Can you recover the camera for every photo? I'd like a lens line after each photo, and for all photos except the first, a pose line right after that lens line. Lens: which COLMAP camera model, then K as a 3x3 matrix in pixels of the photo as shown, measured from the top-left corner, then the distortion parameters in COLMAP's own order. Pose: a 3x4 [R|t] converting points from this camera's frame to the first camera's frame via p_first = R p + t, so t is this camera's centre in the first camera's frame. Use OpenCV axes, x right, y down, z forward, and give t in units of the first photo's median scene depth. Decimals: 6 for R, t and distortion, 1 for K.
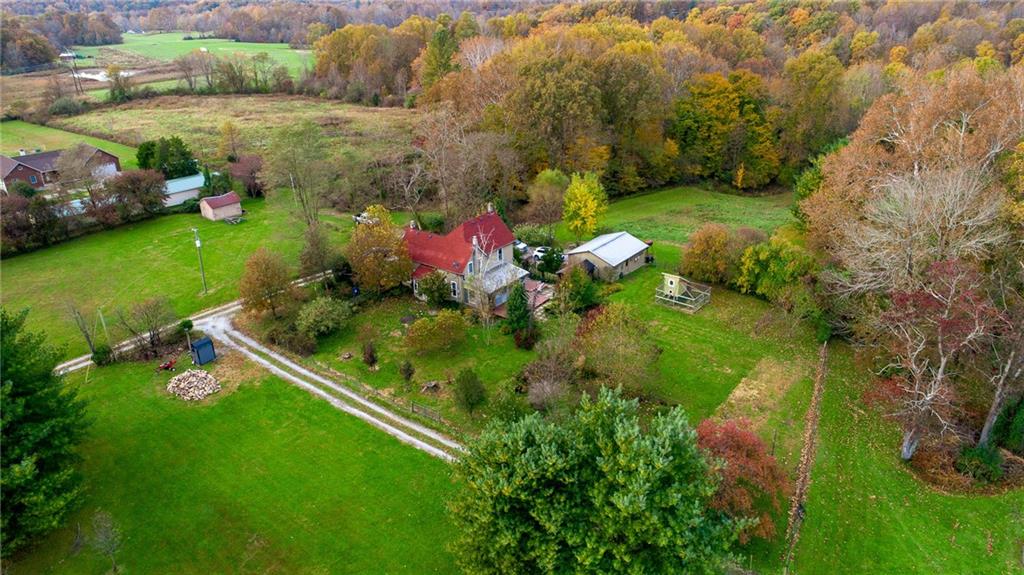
lens RADIAL K [[683.9, 0, 512.0], [0, 683.9, 287.5], [0, 0, 1]] dist [-0.006076, -0.001846]
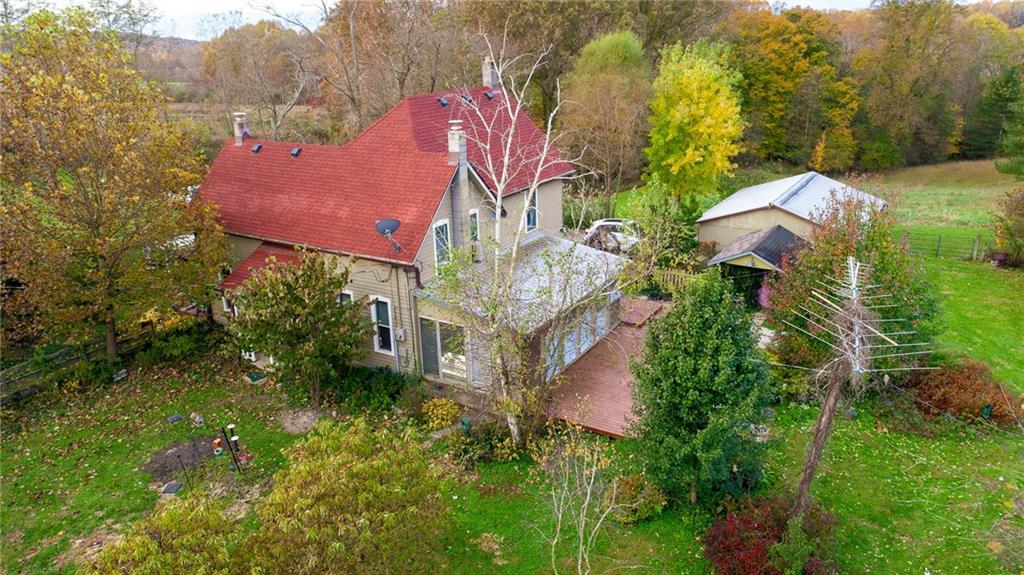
lens RADIAL K [[683.9, 0, 512.0], [0, 683.9, 287.5], [0, 0, 1]] dist [-0.006076, -0.001846]
pose [[0.994705, -0.036790, 0.095963, -0.059586], [0.044474, 0.995866, -0.079202, 0.011242], [-0.092653, 0.083050, 0.992229, 0.730069]]
